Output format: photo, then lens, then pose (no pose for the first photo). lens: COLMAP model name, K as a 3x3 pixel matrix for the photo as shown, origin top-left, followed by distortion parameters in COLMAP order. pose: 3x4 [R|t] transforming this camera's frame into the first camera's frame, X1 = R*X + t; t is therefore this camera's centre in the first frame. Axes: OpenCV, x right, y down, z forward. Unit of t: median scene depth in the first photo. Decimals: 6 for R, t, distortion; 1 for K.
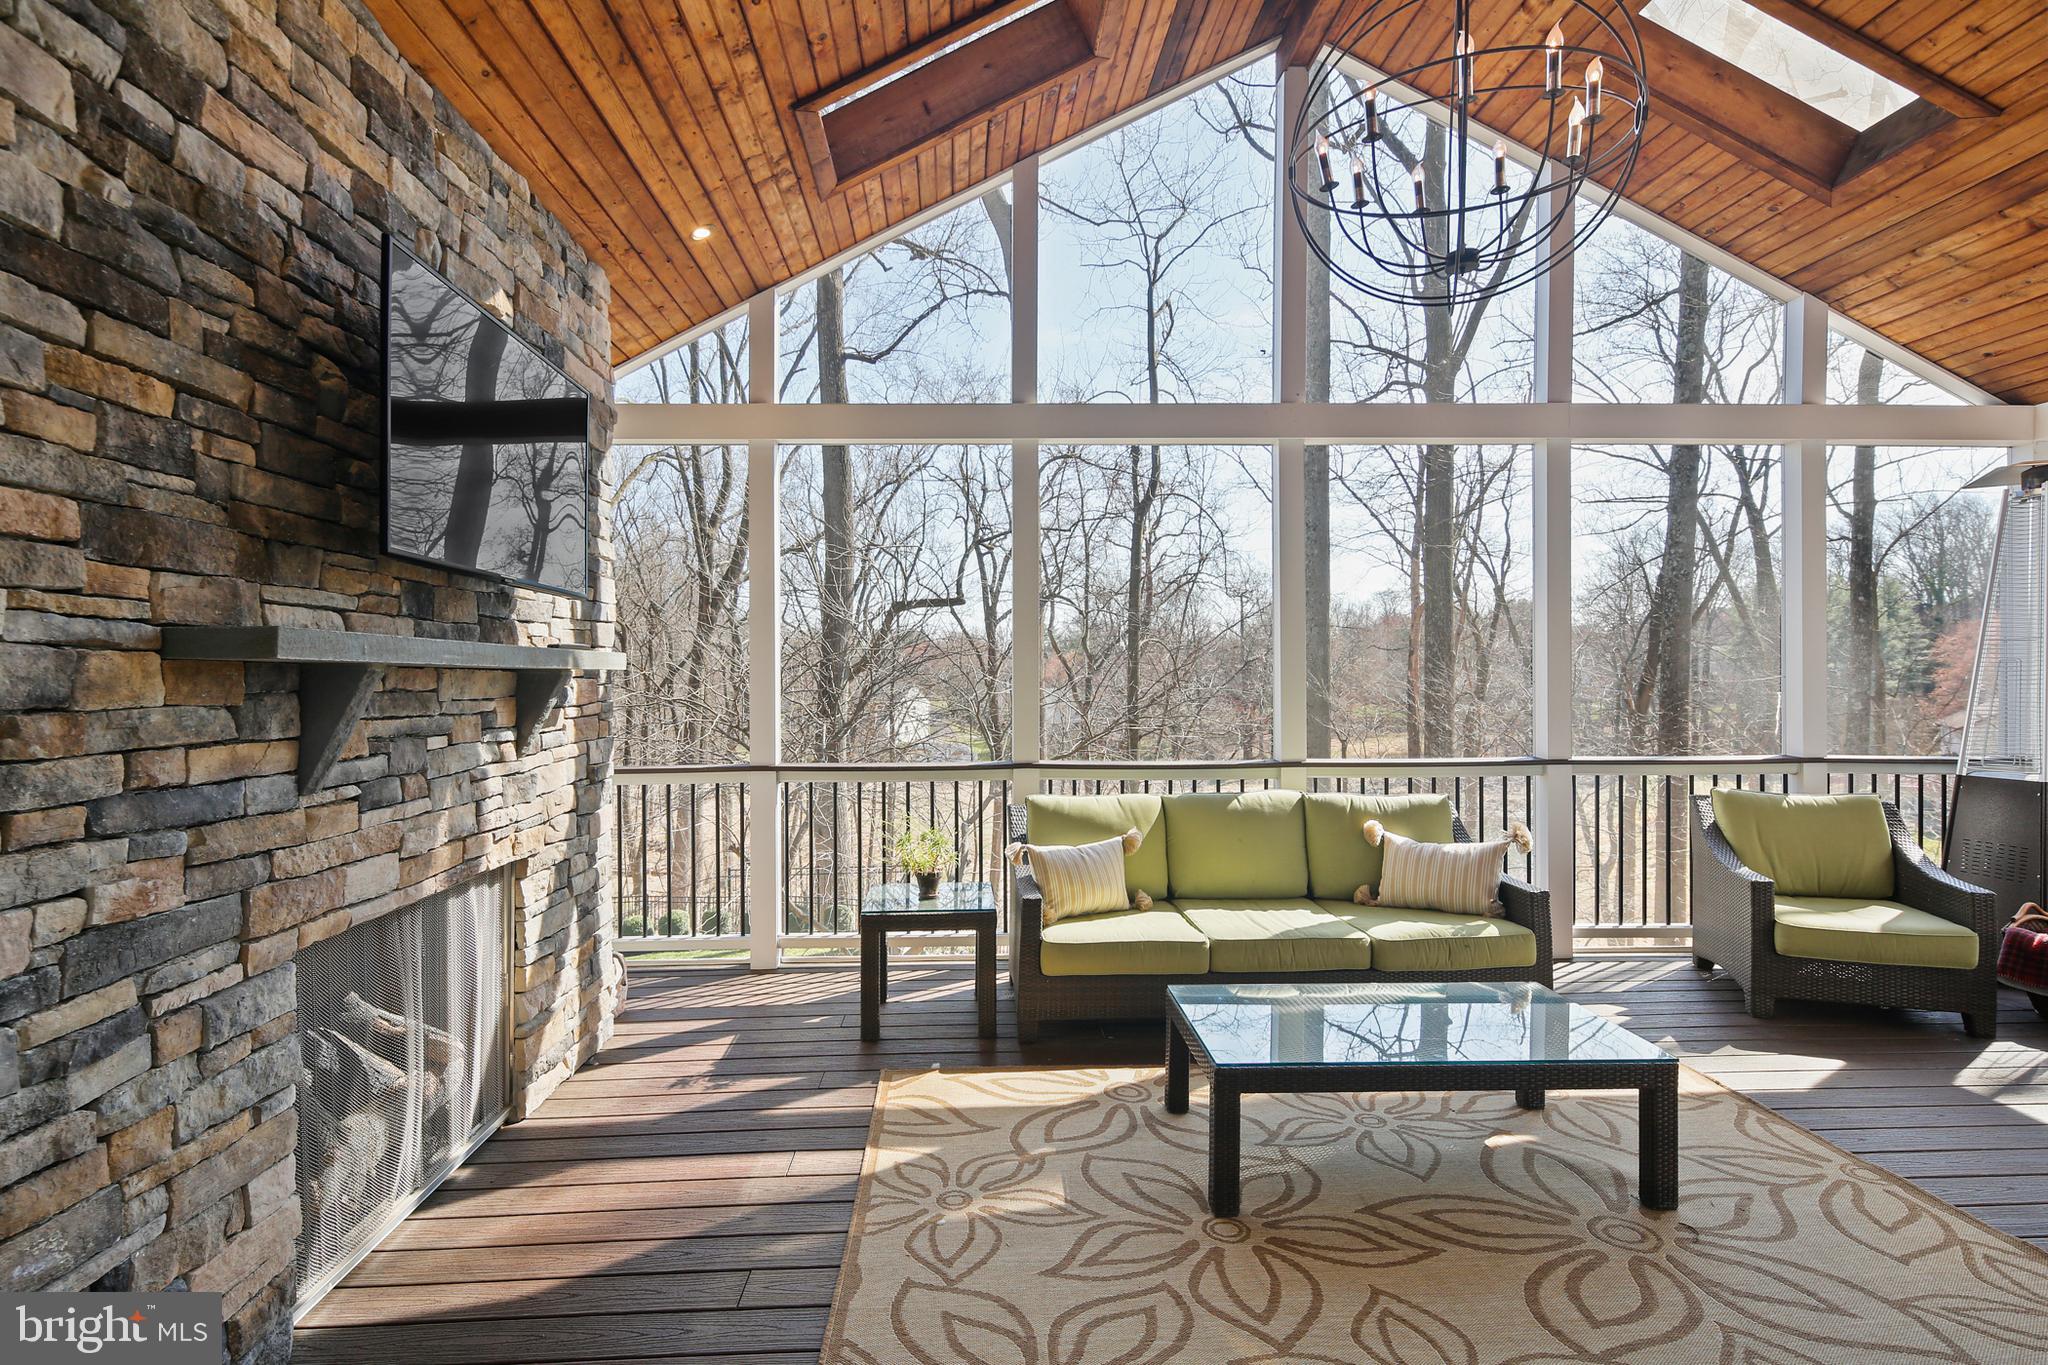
lens RADIAL K [[1026.5, 0, 976.3], [0, 1026.5, 680.5], [0, 0, 1]] dist [0.000859, -0.000947]
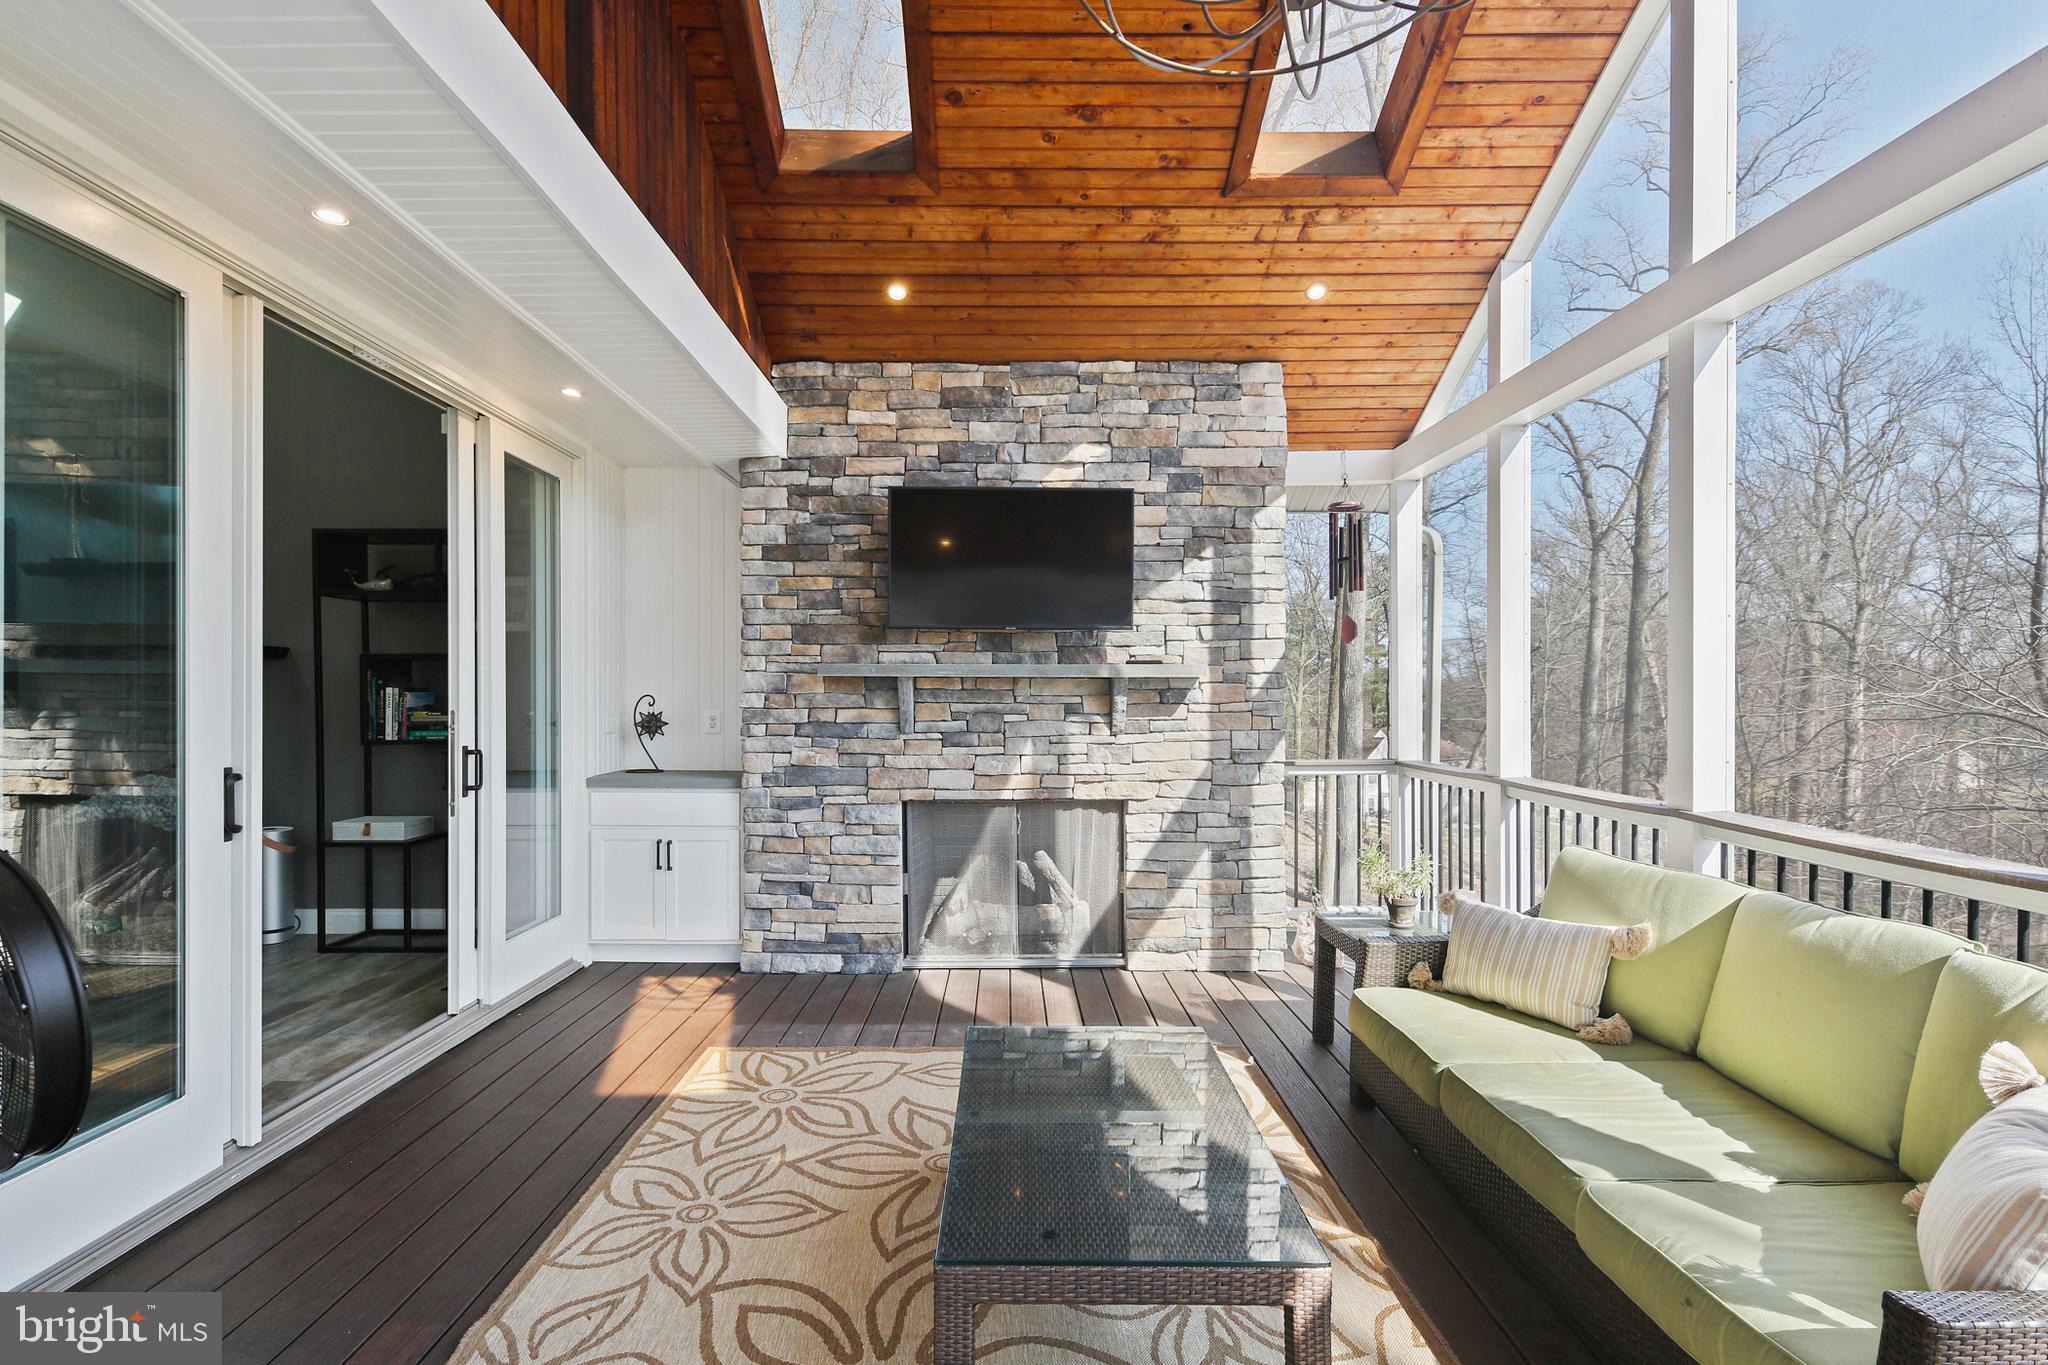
lens RADIAL K [[1000.1, 0, 1021.6], [0, 1000.1, 693.3], [0, 0, 1]] dist [0.002441, -0.001292]
pose [[0.001953, 0.012183, -0.999924, 1.065013], [-0.004721, 0.999915, 0.012173, -0.005476], [0.999987, 0.004697, 0.002010, 0.844342]]
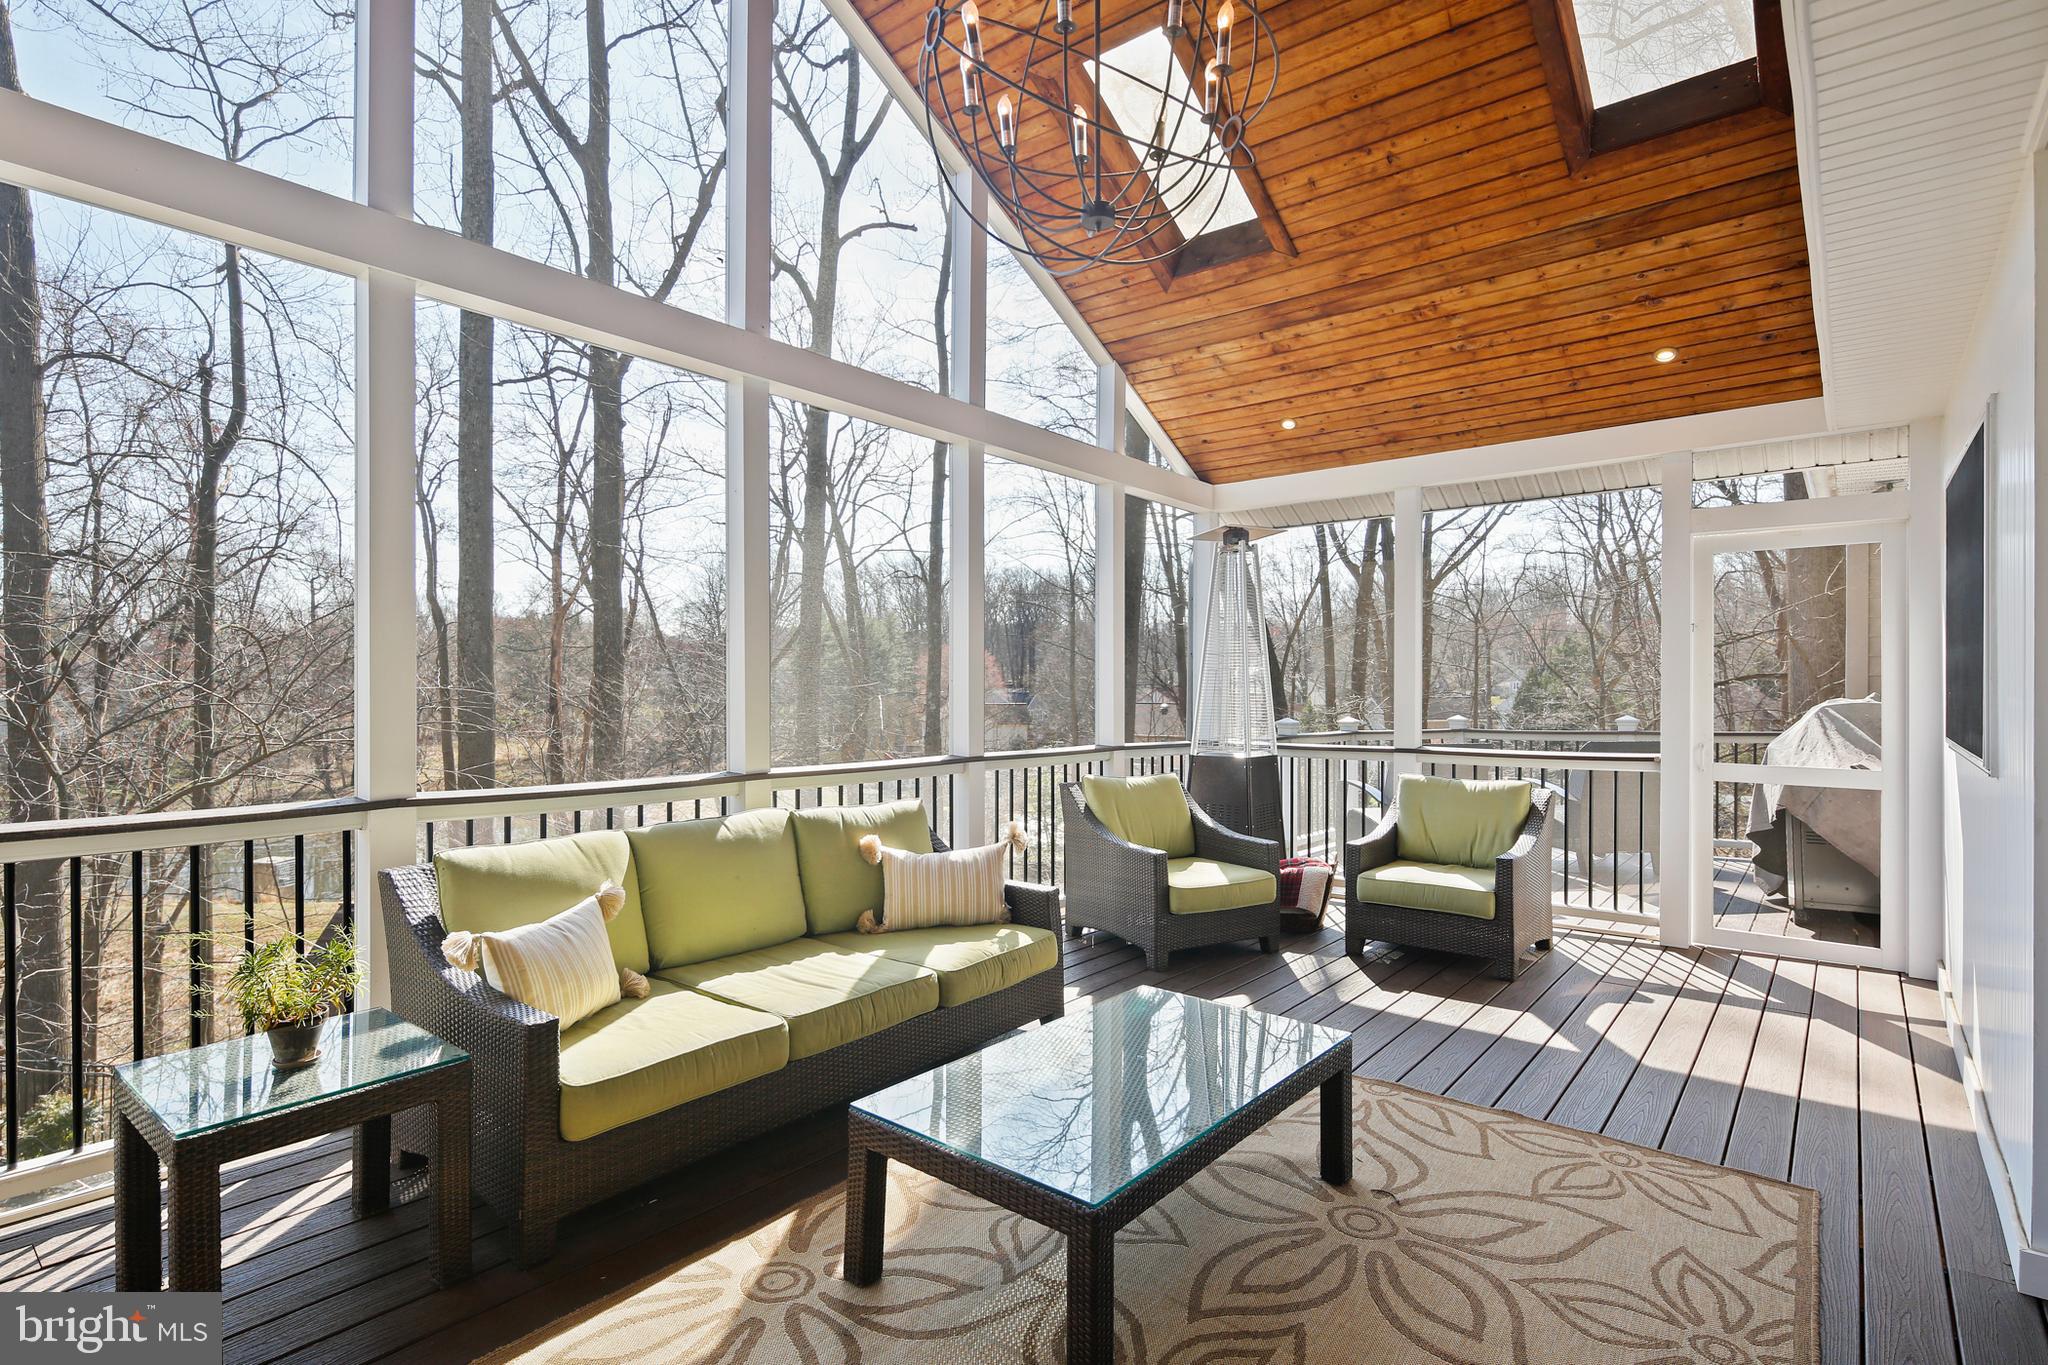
lens RADIAL K [[1022.8, 0, 1024.0], [0, 1022.8, 682.5], [0, 0, 1]] dist [0.011582, -0.000171]
pose [[0.645460, 0.011088, 0.763713, -0.274871], [-0.008539, 0.999937, -0.007301, 0.015626], [-0.763746, -0.001809, 0.645514, 0.464534]]
